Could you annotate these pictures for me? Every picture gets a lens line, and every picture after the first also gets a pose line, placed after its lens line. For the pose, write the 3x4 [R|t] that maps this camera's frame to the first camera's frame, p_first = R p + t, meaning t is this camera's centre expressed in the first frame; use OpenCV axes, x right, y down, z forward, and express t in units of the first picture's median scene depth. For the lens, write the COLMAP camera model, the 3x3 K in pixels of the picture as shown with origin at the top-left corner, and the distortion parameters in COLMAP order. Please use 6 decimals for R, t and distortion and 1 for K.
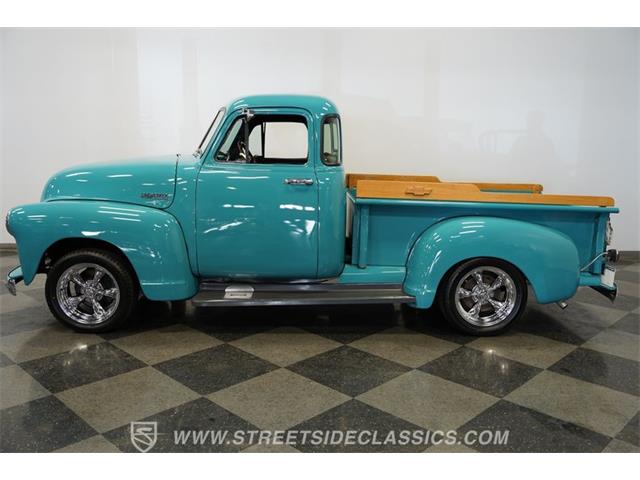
lens RADIAL K [[586.9, 0, 323.9], [0, 586.9, 242.0], [0, 0, 1]] dist [-0.058885, 0.064985]
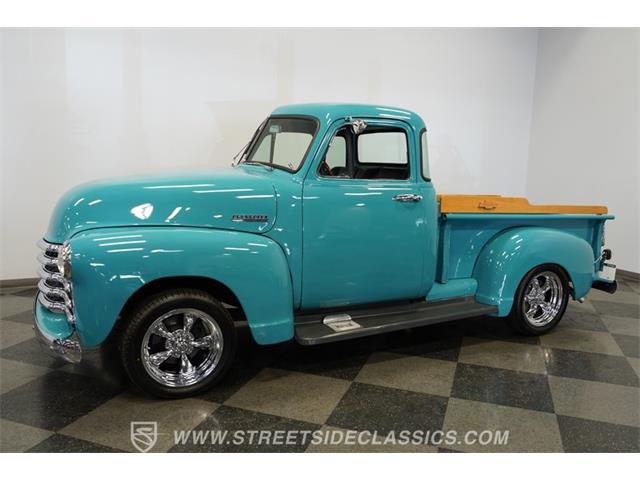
lens RADIAL K [[586.9, 0, 338.2], [0, 586.9, 244.4], [0, 0, 1]] dist [-0.058885, 0.064985]
pose [[0.879121, -0.056555, 0.473231, -0.571002], [0.060894, 0.998125, 0.006161, -0.039568], [-0.472692, 0.023400, 0.880917, 0.213605]]
